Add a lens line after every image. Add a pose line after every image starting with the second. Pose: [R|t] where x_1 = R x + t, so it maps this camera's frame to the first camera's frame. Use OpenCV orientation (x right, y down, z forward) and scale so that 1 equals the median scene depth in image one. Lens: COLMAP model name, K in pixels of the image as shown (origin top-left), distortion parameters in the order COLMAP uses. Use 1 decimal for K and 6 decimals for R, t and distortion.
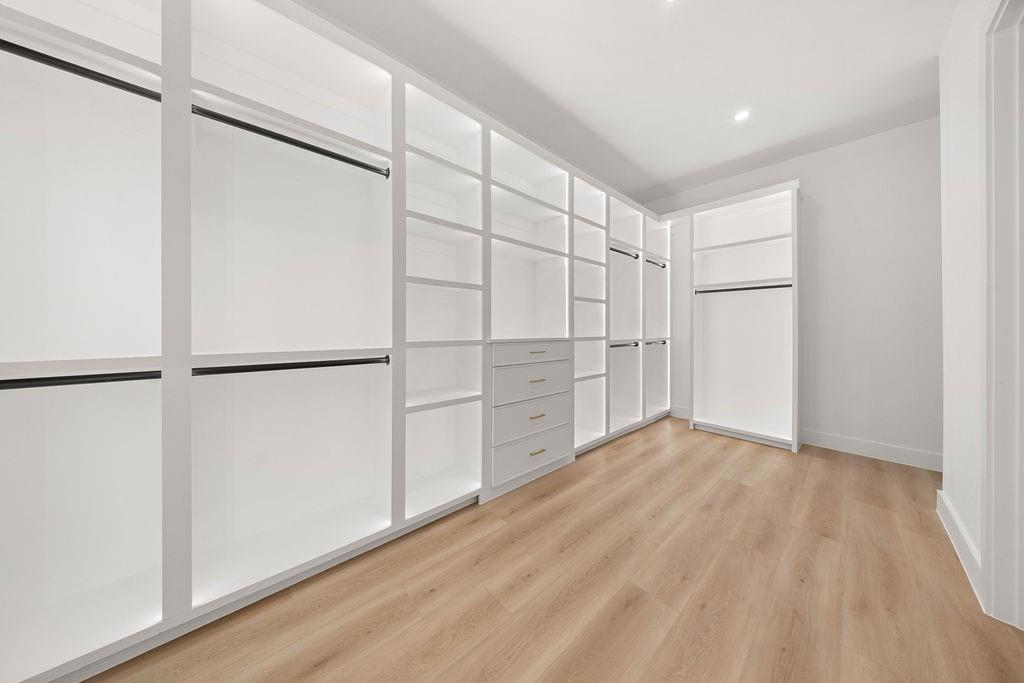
lens RADIAL K [[302.4, 0, 514.6], [0, 302.4, 333.3], [0, 0, 1]] dist [0.000544, -0.000768]
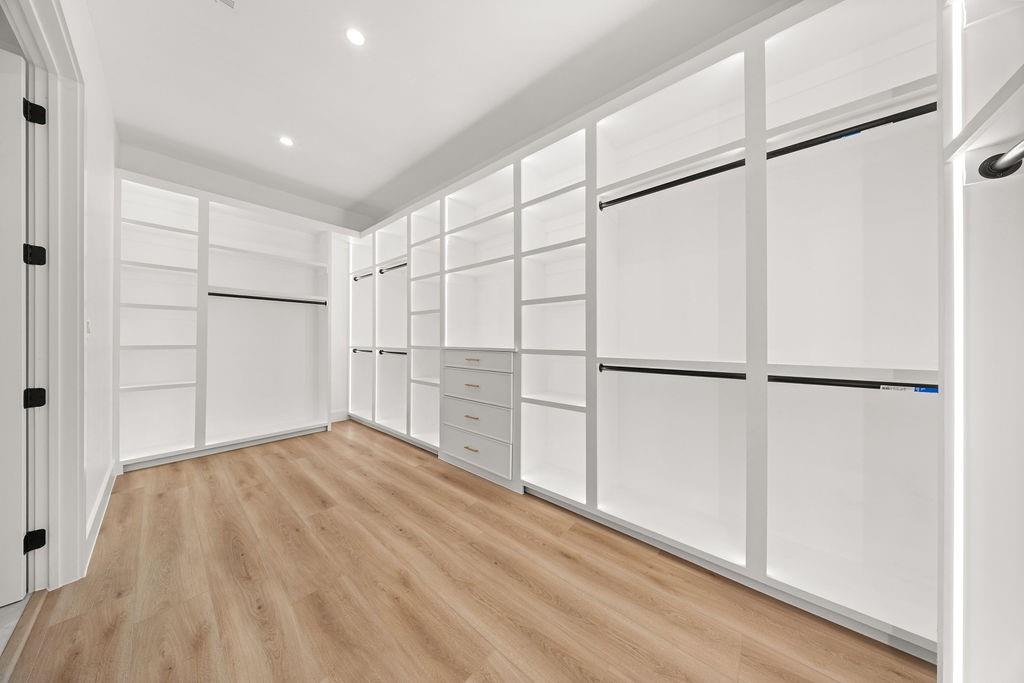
lens RADIAL K [[302.4, 0, 515.1], [0, 302.4, 340.0], [0, 0, 1]] dist [0.000544, -0.000768]
pose [[0.143082, -0.001070, -0.989710, 1.419907], [-0.021454, 0.999761, -0.004183, -0.011470], [0.989478, 0.021832, 0.143024, 1.162861]]
